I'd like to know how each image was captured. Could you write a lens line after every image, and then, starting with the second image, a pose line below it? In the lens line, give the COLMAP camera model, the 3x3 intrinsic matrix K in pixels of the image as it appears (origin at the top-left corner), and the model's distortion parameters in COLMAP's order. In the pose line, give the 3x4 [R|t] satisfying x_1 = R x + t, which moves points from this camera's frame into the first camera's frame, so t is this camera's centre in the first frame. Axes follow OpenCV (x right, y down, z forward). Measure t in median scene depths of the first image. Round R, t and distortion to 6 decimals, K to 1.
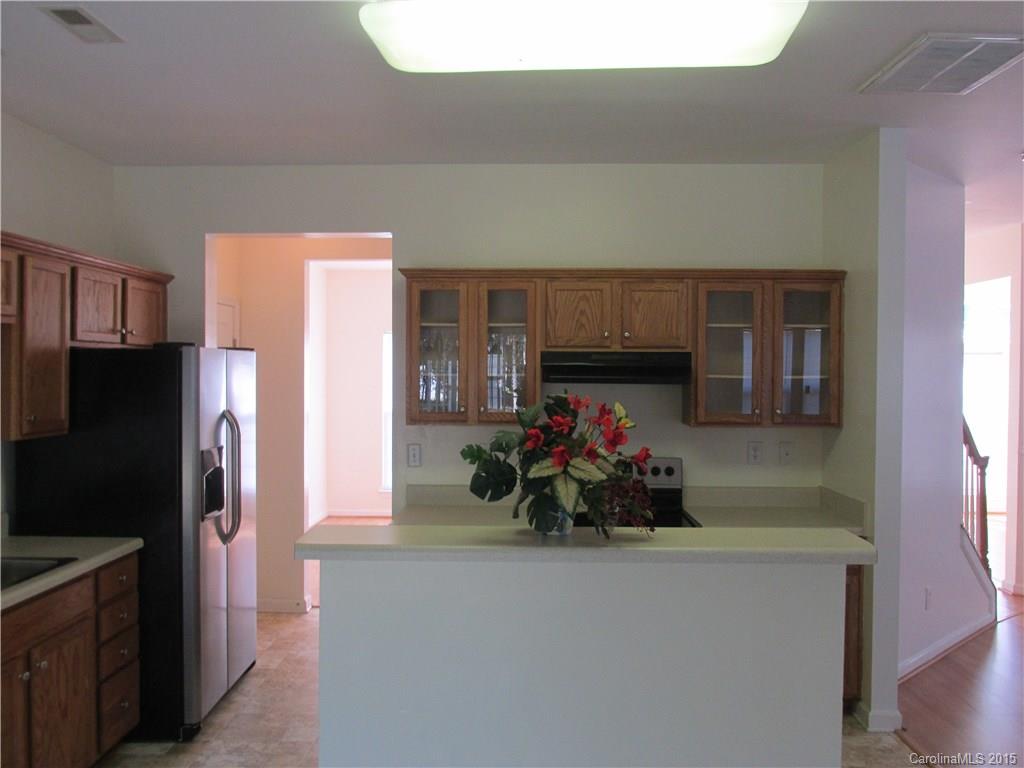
lens RADIAL K [[843.8, 0, 512.0], [0, 843.8, 384.0], [0, 0, 1]] dist [-0.019446, 0.000158]
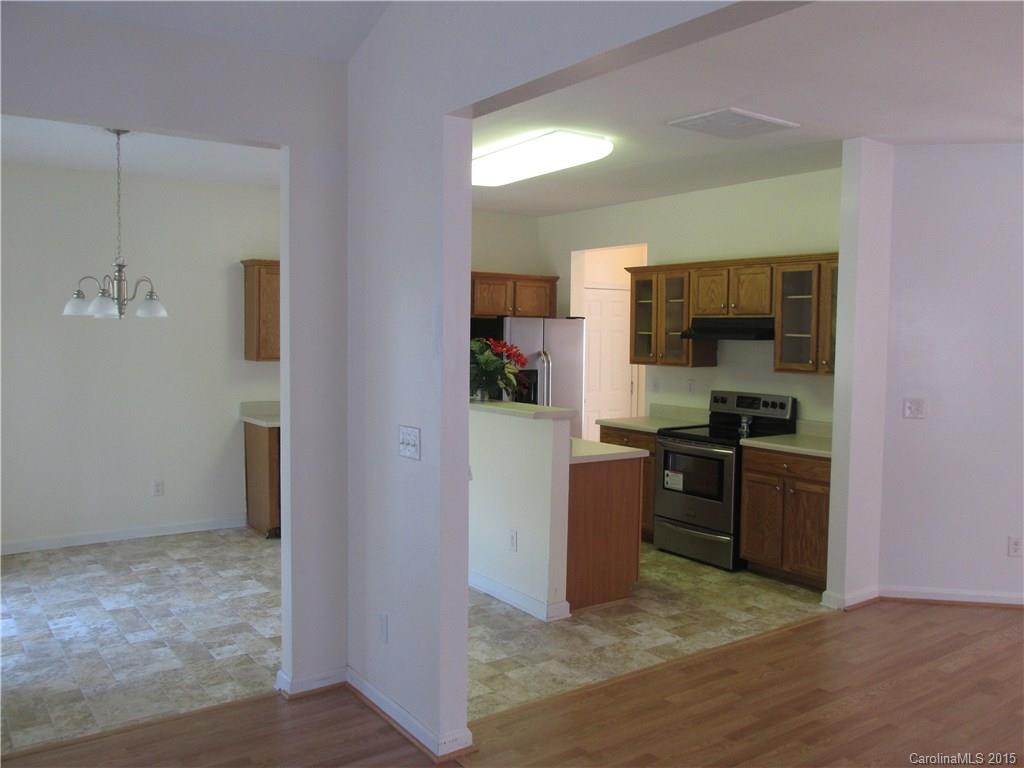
lens RADIAL K [[843.8, 0, 512.0], [0, 843.8, 384.0], [0, 0, 1]] dist [-0.019446, 0.000158]
pose [[0.602779, 0.053913, -0.796085, 1.055558], [-0.032980, 0.998546, 0.042652, 0.025875], [0.797226, 0.000545, 0.603680, -0.163091]]
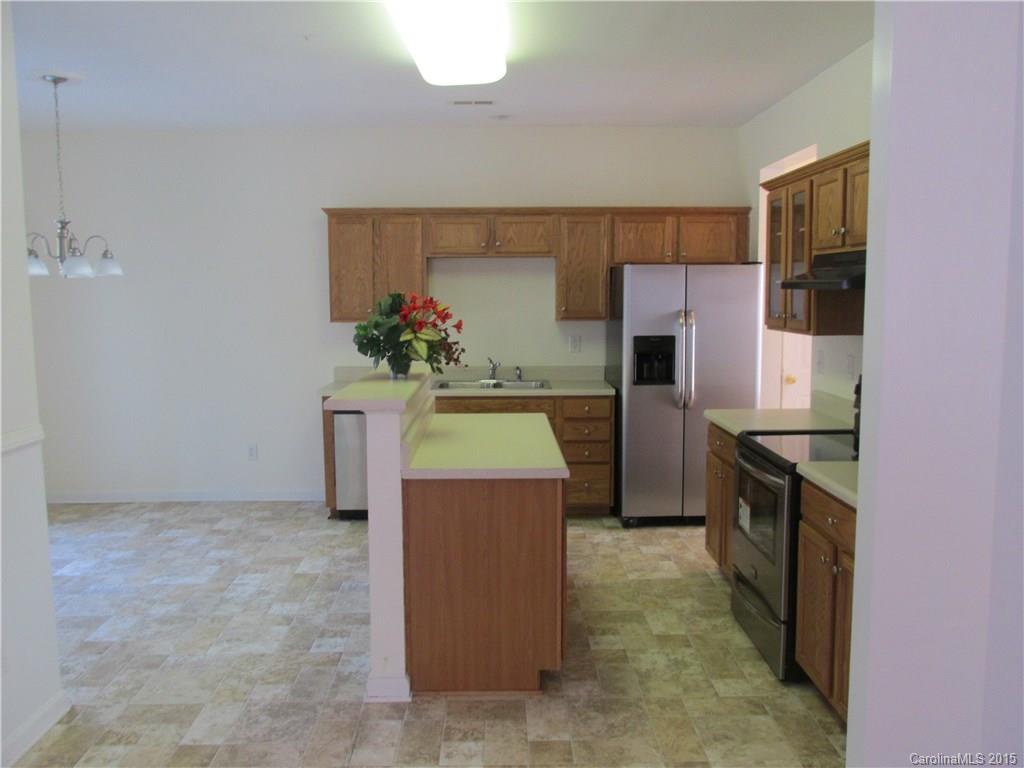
lens RADIAL K [[843.8, 0, 512.0], [0, 843.8, 384.0], [0, 0, 1]] dist [-0.019446, 0.000158]
pose [[0.055790, 0.107666, -0.992621, 0.956142], [-0.022498, 0.994052, 0.106556, 0.011045], [0.998189, 0.016387, 0.057880, 0.624047]]
